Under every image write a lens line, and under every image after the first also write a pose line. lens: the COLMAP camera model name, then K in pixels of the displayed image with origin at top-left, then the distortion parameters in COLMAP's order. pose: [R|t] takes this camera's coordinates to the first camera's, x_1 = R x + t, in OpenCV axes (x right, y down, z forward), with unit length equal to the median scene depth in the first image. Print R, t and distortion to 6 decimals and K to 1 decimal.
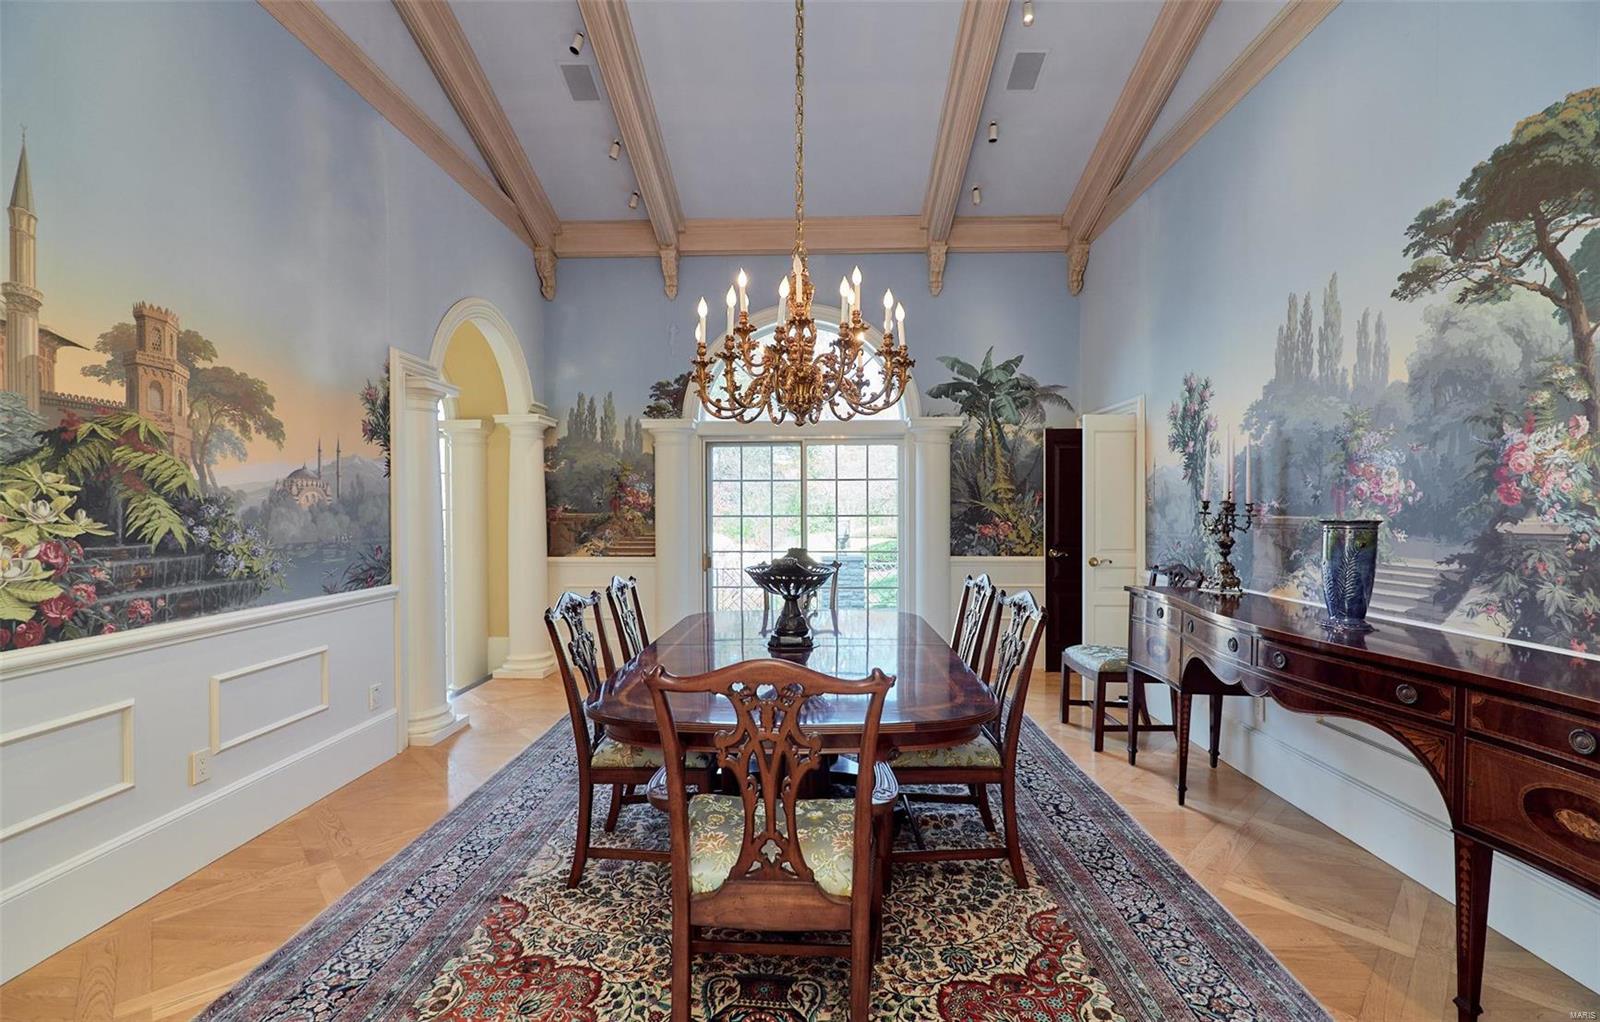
lens RADIAL K [[678.2, 0, 795.8], [0, 678.2, 515.4], [0, 0, 1]] dist [0.002416, 0.001931]
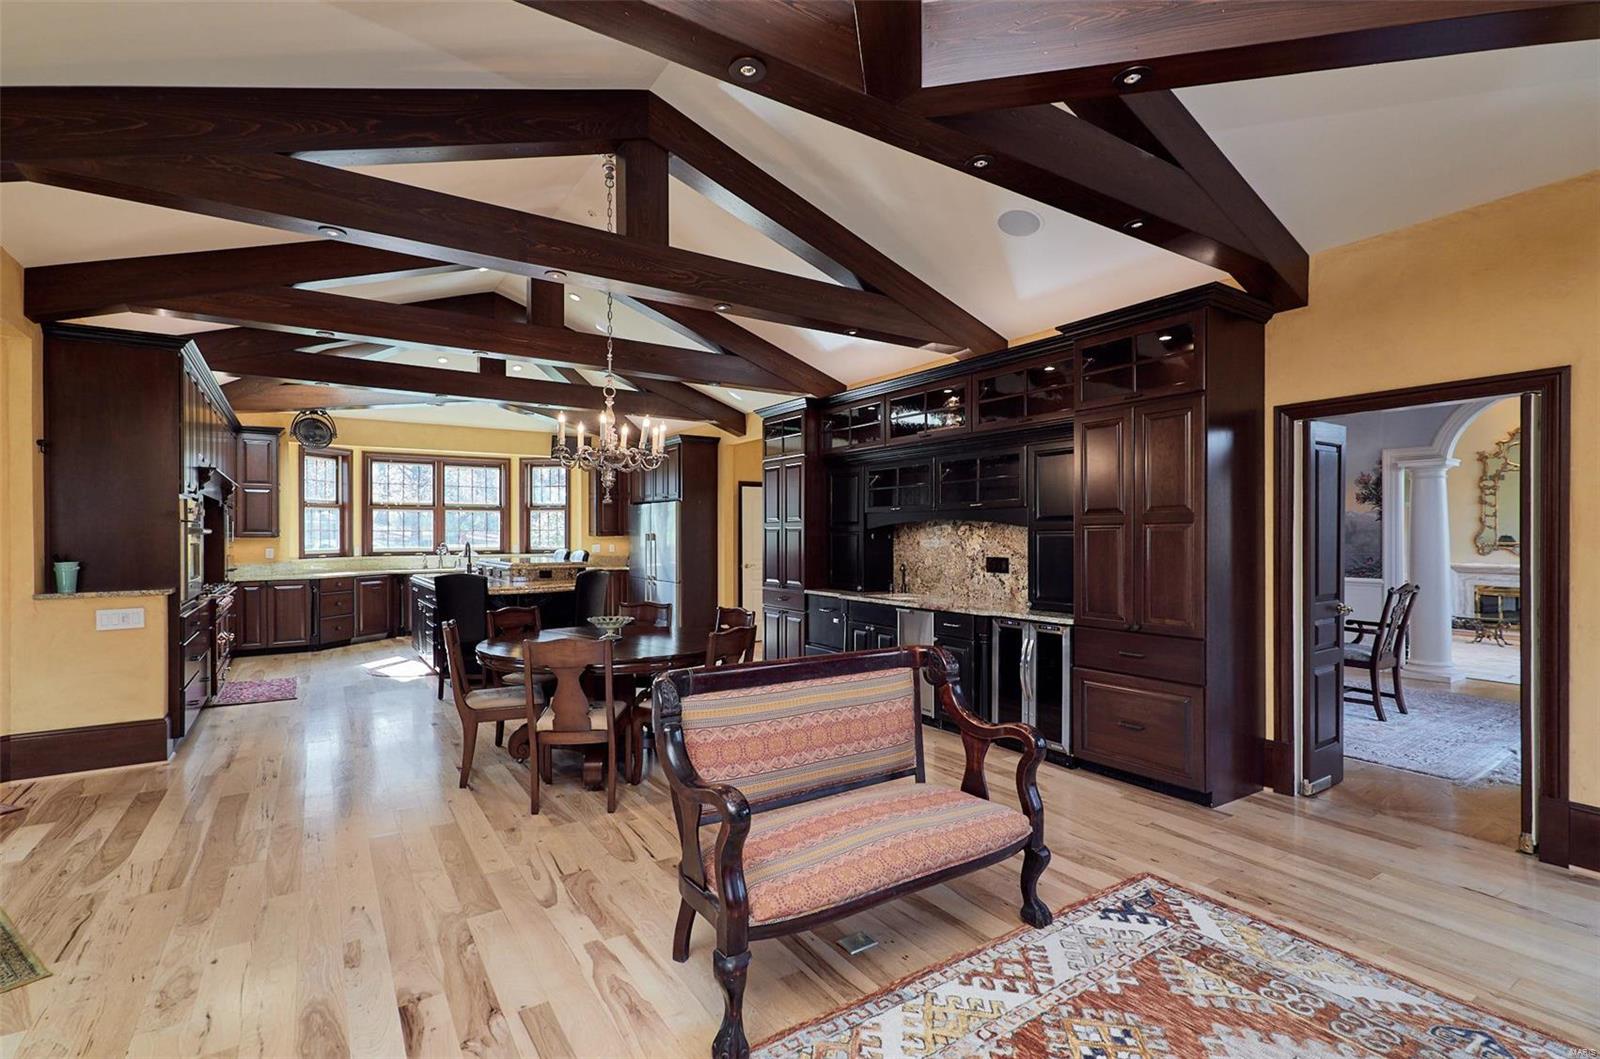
lens RADIAL K [[726.1, 0, 782.8], [0, 726.1, 535.3], [0, 0, 1]] dist [0.002363, 0.000403]
pose [[-0.814447, 0.004792, -0.580219, 2.633144], [-0.003399, 0.999909, 0.013030, -0.051164], [0.580229, 0.012584, -0.814356, 2.336826]]
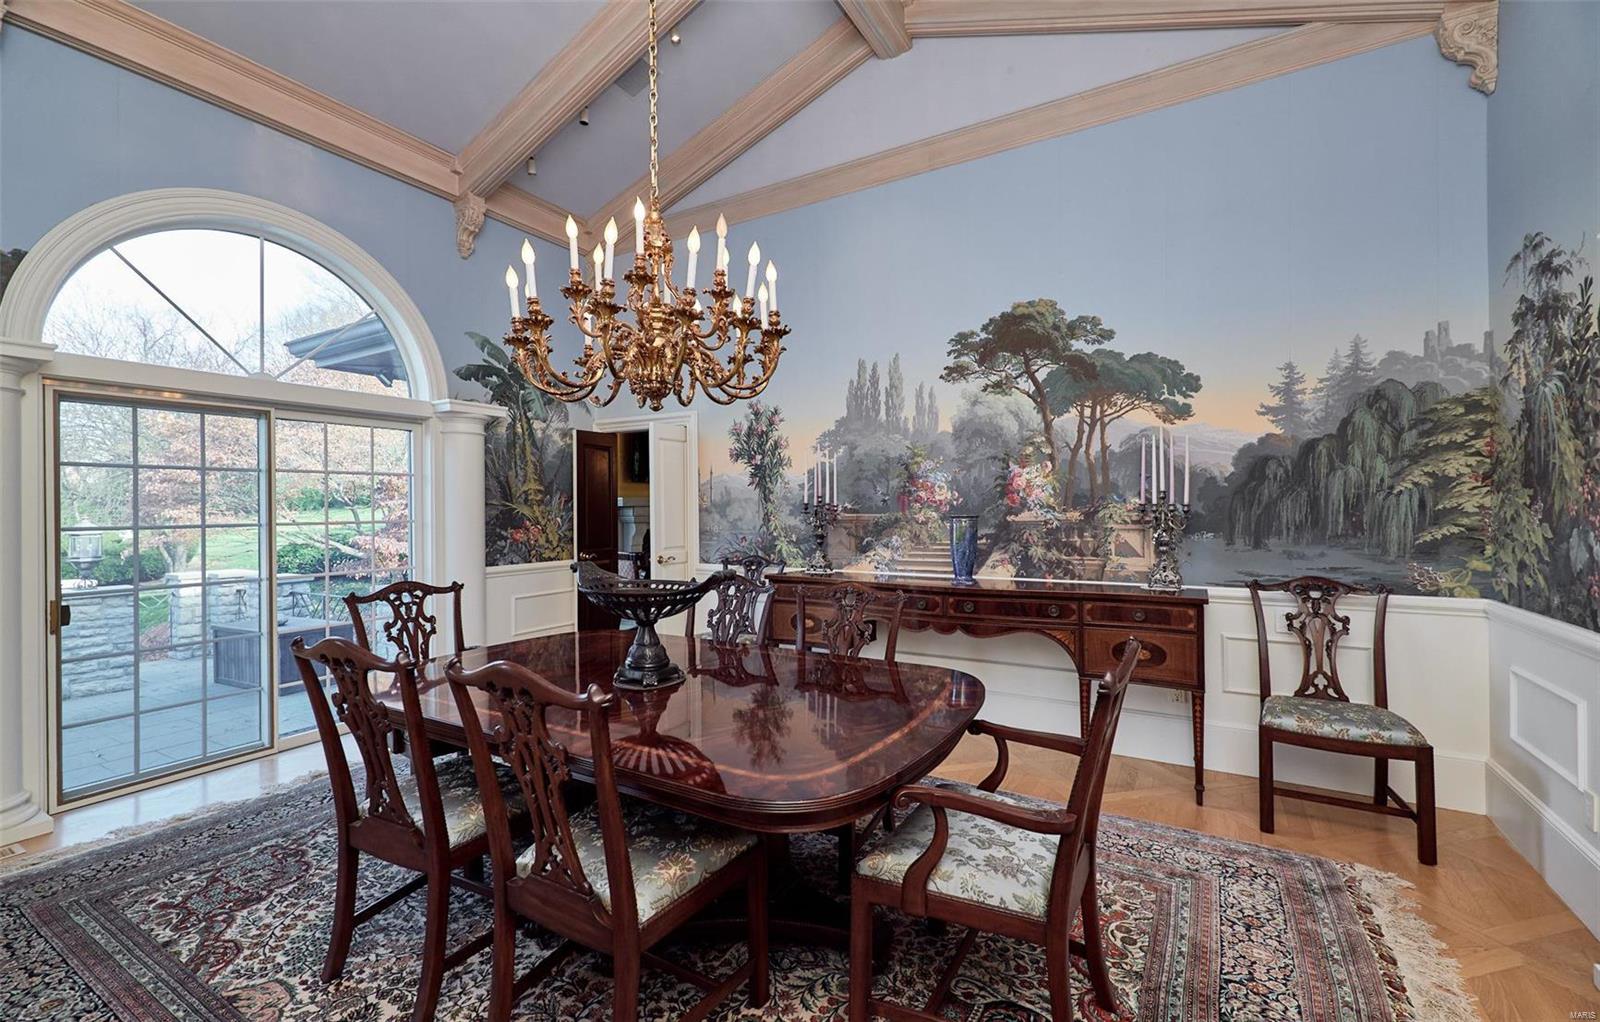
lens RADIAL K [[678.2, 0, 800.0], [0, 678.2, 505.6], [0, 0, 1]] dist [0.002416, 0.001931]
pose [[0.480904, -0.000244, 0.876773, -0.703793], [0.016153, 0.999833, -0.008582, -0.007862], [-0.876624, 0.018290, 0.480828, 0.510718]]
